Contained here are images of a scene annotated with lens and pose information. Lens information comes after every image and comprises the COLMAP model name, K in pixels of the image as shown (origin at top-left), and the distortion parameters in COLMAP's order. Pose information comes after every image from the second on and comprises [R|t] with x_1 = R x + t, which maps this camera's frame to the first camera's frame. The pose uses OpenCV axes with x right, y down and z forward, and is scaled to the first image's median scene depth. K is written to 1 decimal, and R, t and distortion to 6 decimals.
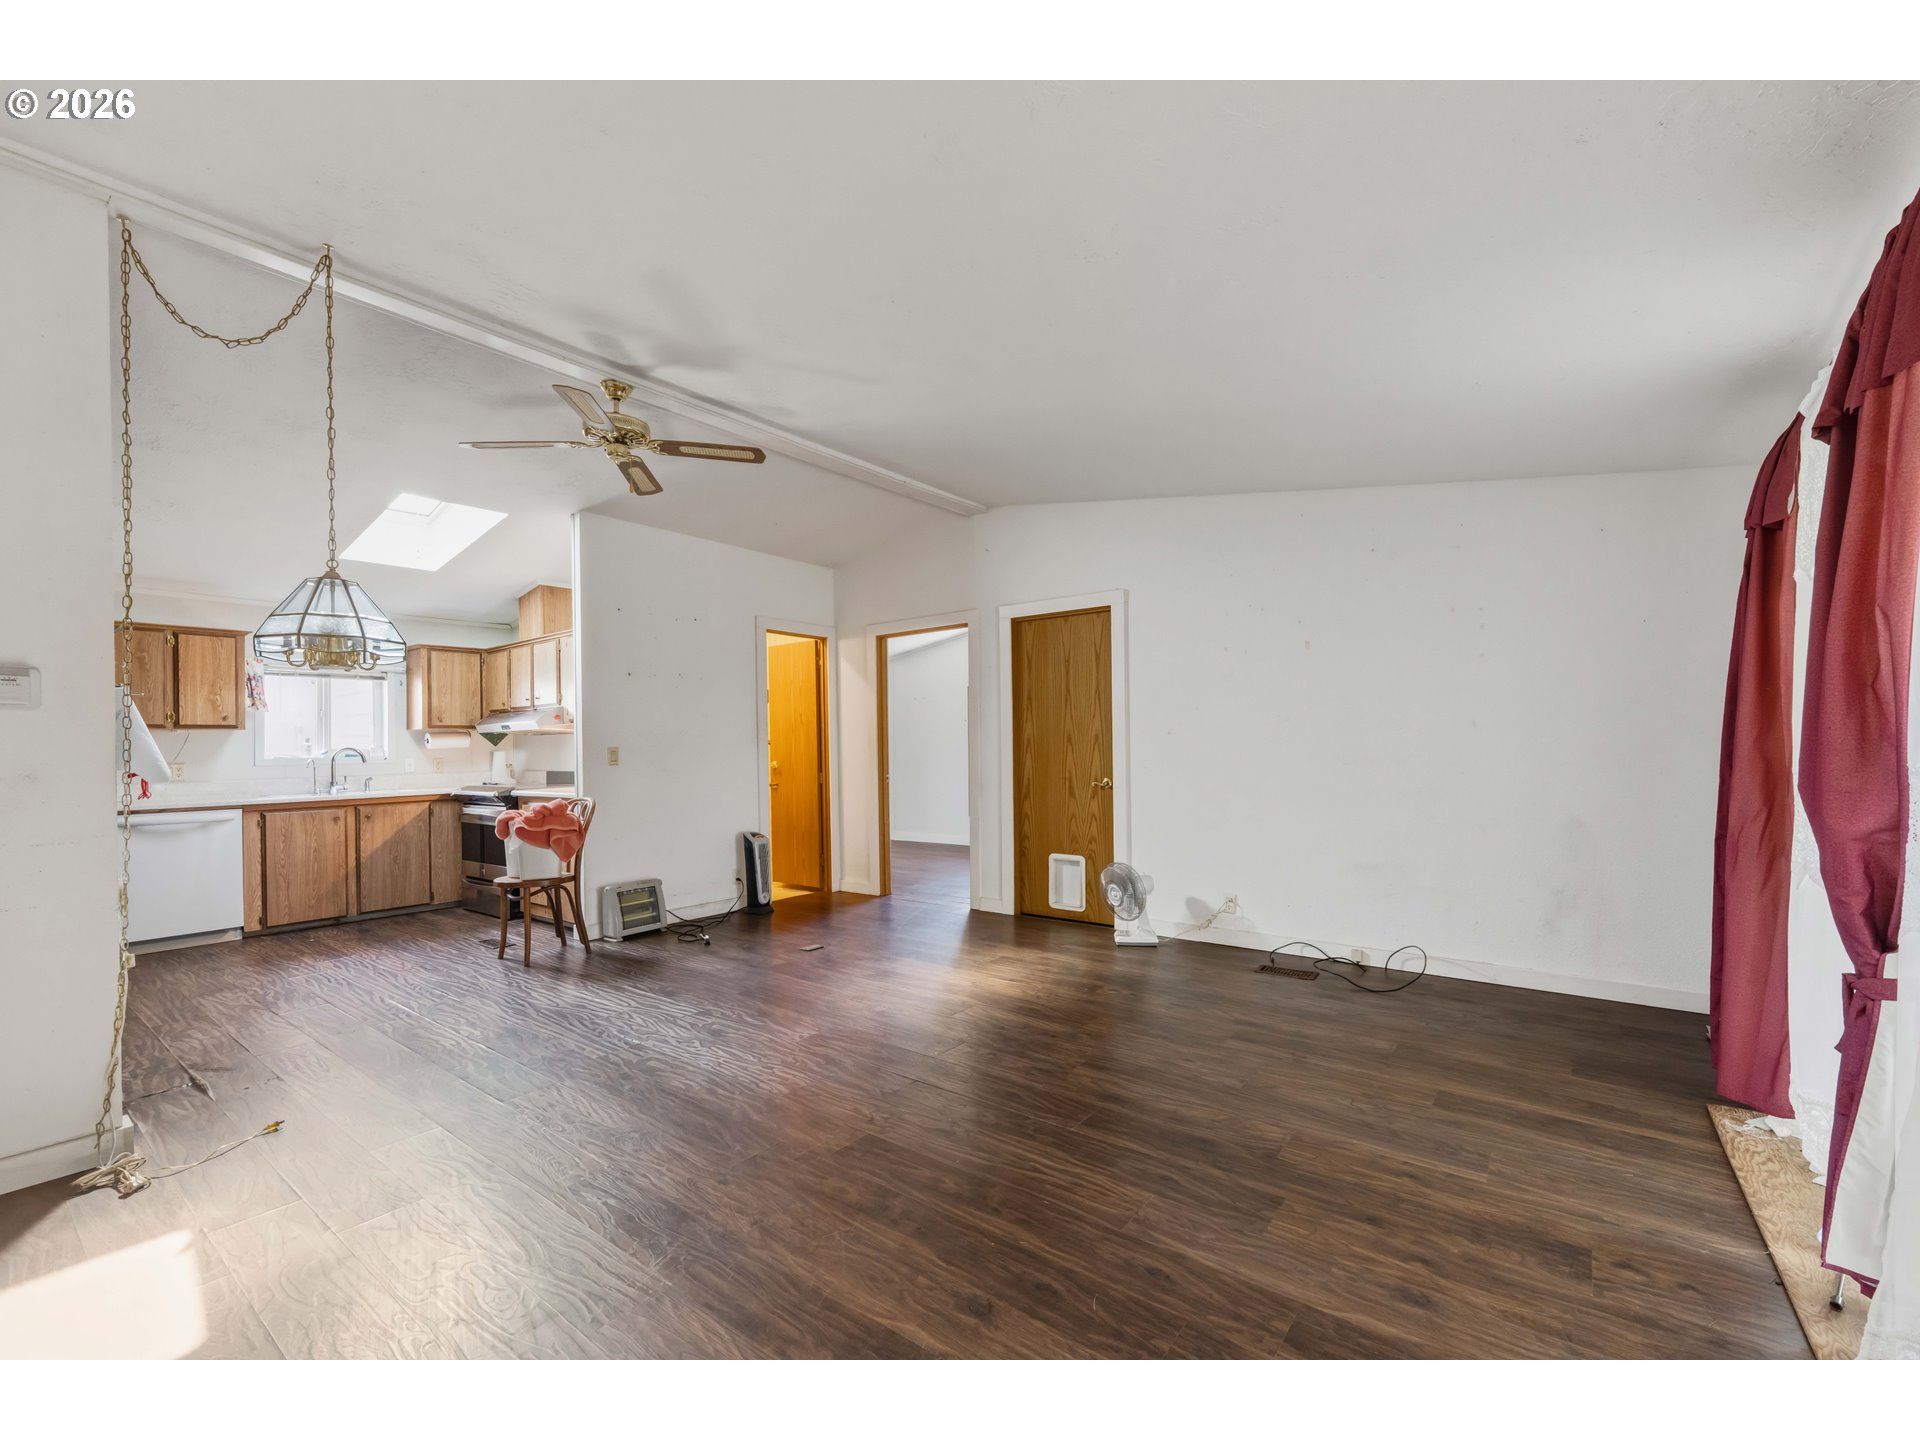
lens RADIAL K [[792.1, 0, 983.7], [0, 792.1, 754.0], [0, 0, 1]] dist [0.002084, -0.000142]
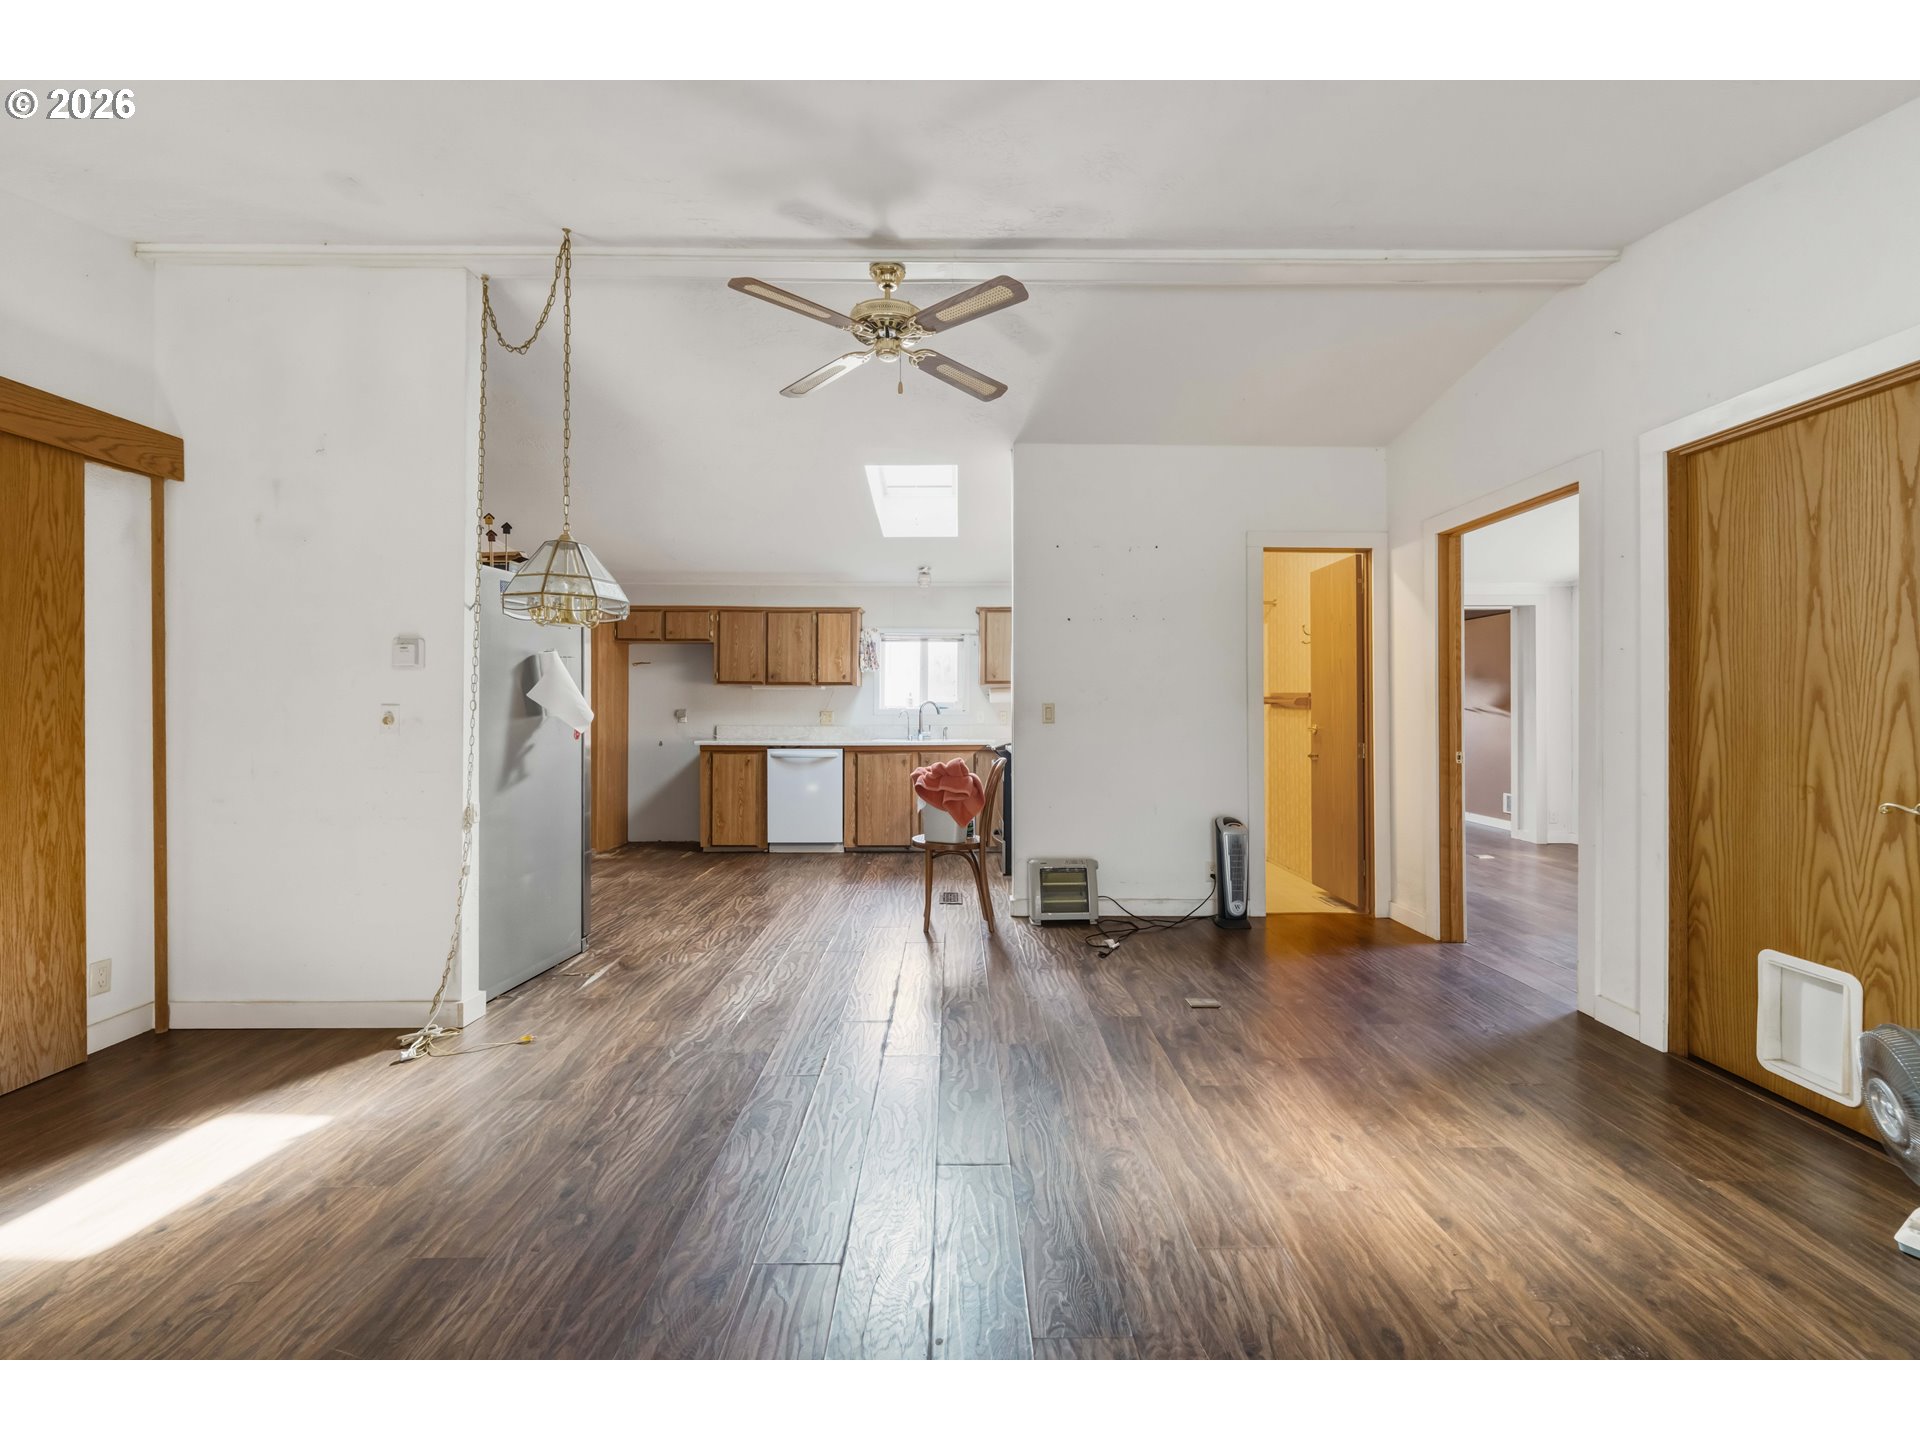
lens RADIAL K [[792.1, 0, 976.6], [0, 792.1, 701.9], [0, 0, 1]] dist [0.002084, -0.000142]
pose [[0.611785, 0.010013, -0.790960, 0.173225], [-0.018664, 0.999824, -0.001779, -0.006361], [0.790804, 0.015850, 0.611865, 0.376936]]
